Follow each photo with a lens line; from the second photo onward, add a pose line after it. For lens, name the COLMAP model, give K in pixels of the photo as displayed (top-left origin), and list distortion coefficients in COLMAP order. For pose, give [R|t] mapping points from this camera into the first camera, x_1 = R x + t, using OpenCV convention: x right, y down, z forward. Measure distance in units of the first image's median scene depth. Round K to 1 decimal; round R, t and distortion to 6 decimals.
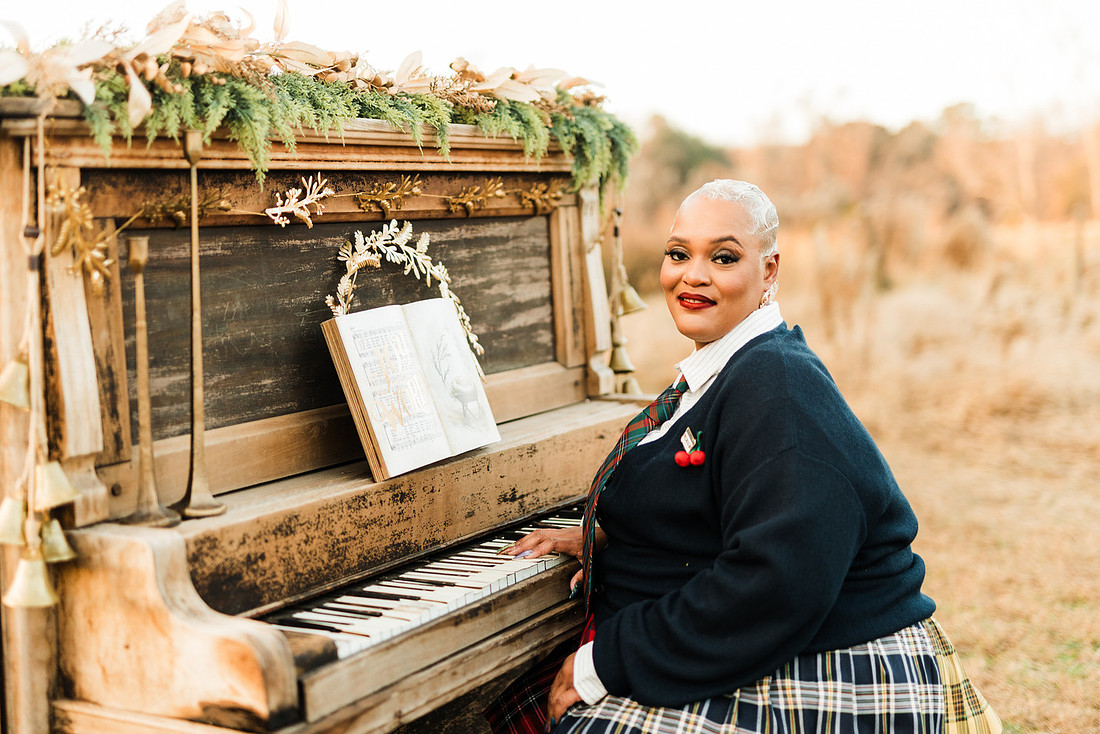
lens RADIAL K [[1657.8, 0, 547.1], [0, 1657.8, 296.1], [0, 0, 1]] dist [-0.011988, 0.108193]
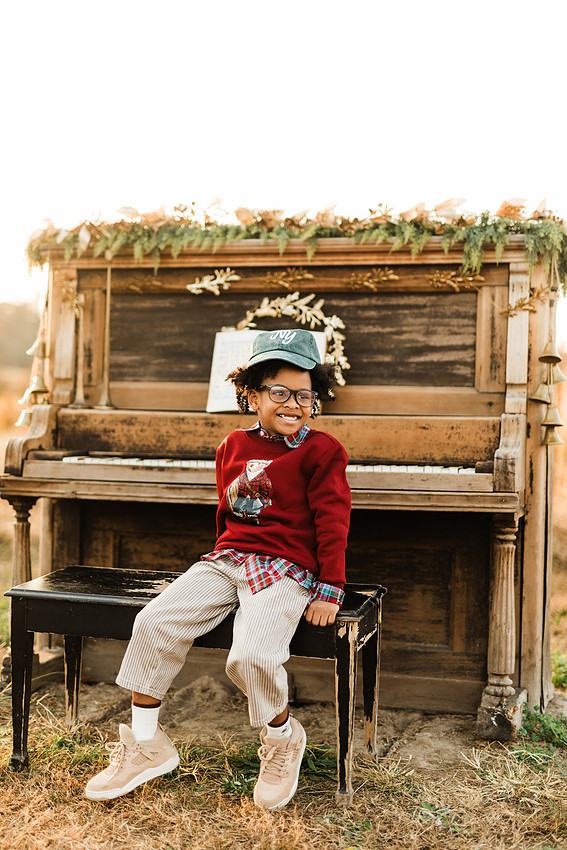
lens RADIAL K [[1191.4, 0, 280.5], [0, 1191.4, 423.5], [0, 0, 1]] dist [0.001599, 0.009320]
pose [[0.227012, 0.035813, -0.973233, 1.243468], [-0.080330, 0.996607, 0.017935, 0.080722], [0.970573, 0.074109, 0.229119, 0.693961]]
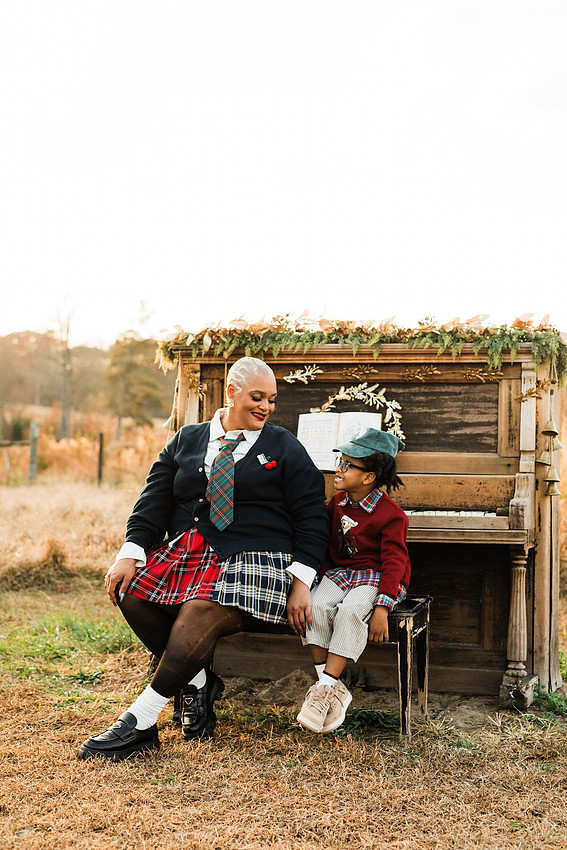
lens RADIAL K [[1281.0, 0, 285.4], [0, 1281.0, 390.6], [0, 0, 1]] dist [-0.011988, 0.108193]
pose [[0.198317, -0.020905, -0.979915, 1.839296], [-0.077080, 0.996343, -0.036855, 0.049163], [0.977102, 0.082841, 0.195981, 0.502734]]
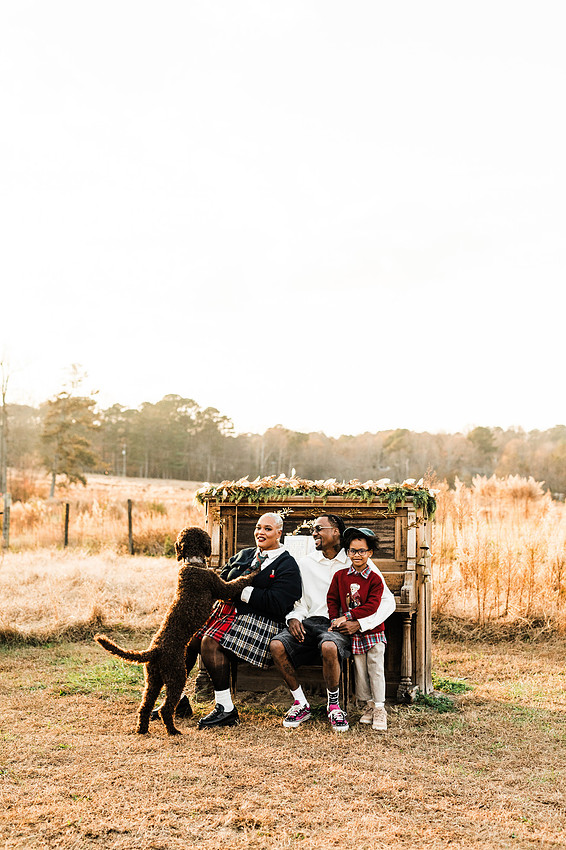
lens RADIAL K [[1211.0, 0, 283.0], [0, 1211.0, 425.0], [0, 0, 1]] dist [-0.011619, 0.017109]
pose [[0.259518, -0.037796, -0.964998, 3.034212], [-0.064443, 0.996329, -0.056354, -0.105861], [0.963586, 0.076812, 0.256130, 0.069818]]
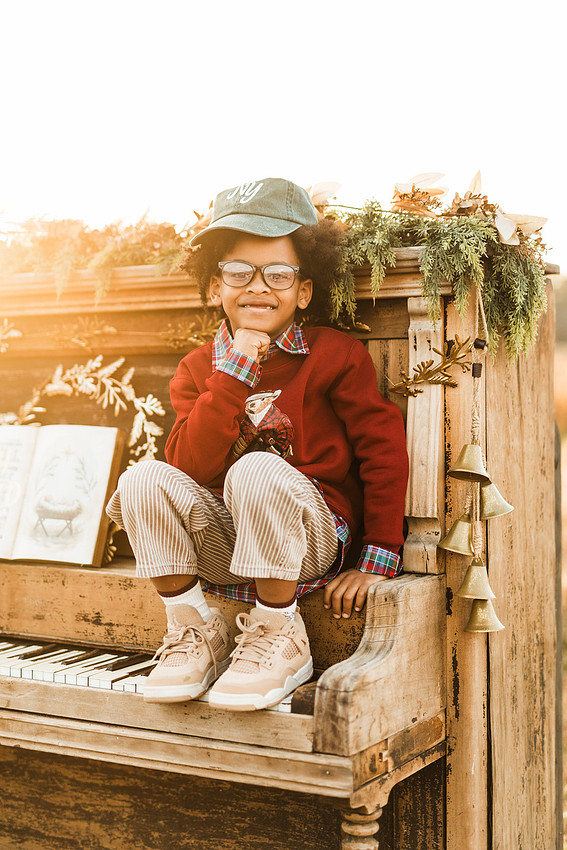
lens RADIAL K [[1245.4, 0, 300.7], [0, 1245.4, 423.1], [0, 0, 1]] dist [0.026865, 0.013294]
pose [[-0.019352, 0.061814, -0.997900, 0.781295], [-0.039428, 0.997263, 0.062539, -0.059771], [0.999035, 0.040555, -0.016862, 1.173715]]
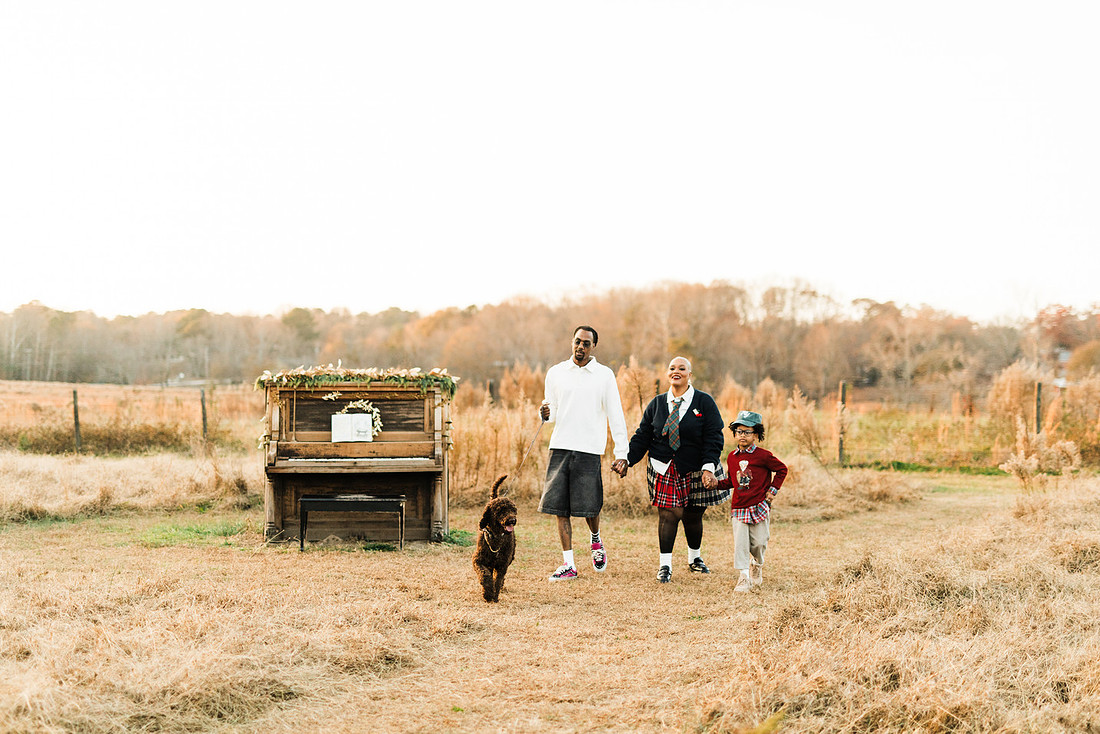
lens RADIAL K [[1517.8, 0, 544.7], [0, 1517.8, 367.1], [0, 0, 1]] dist [-0.000008, 0.031852]
pose [[0.554869, 0.003393, -0.831931, 4.457962], [-0.060116, 0.997541, -0.036027, -0.009211], [0.829763, 0.070003, 0.553708, -1.291900]]
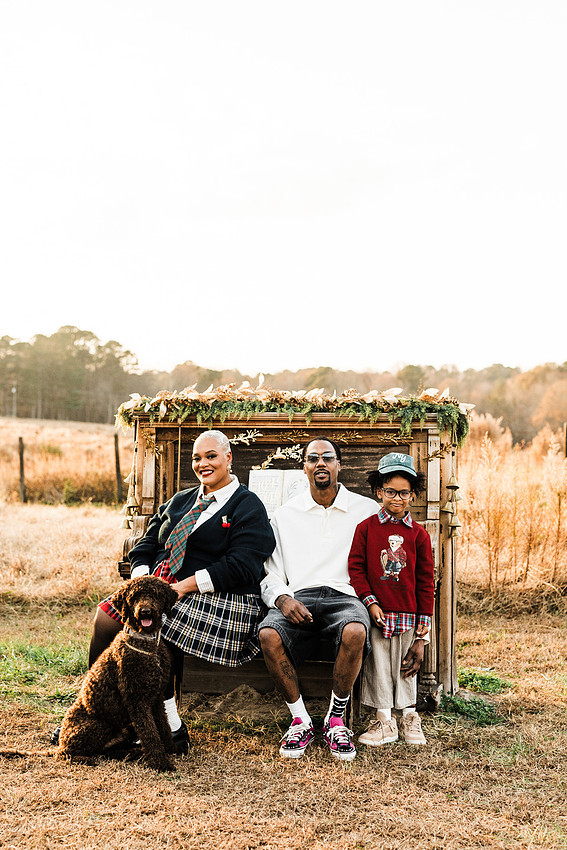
lens RADIAL K [[1339.6, 0, 283.5], [0, 1339.6, 425.0], [0, 0, 1]] dist [0.018267, -0.028767]
pose [[0.324417, 0.008754, -0.945874, 2.264441], [-0.067854, 0.997596, -0.014040, -0.045688], [0.943477, 0.068736, 0.324231, 0.174881]]
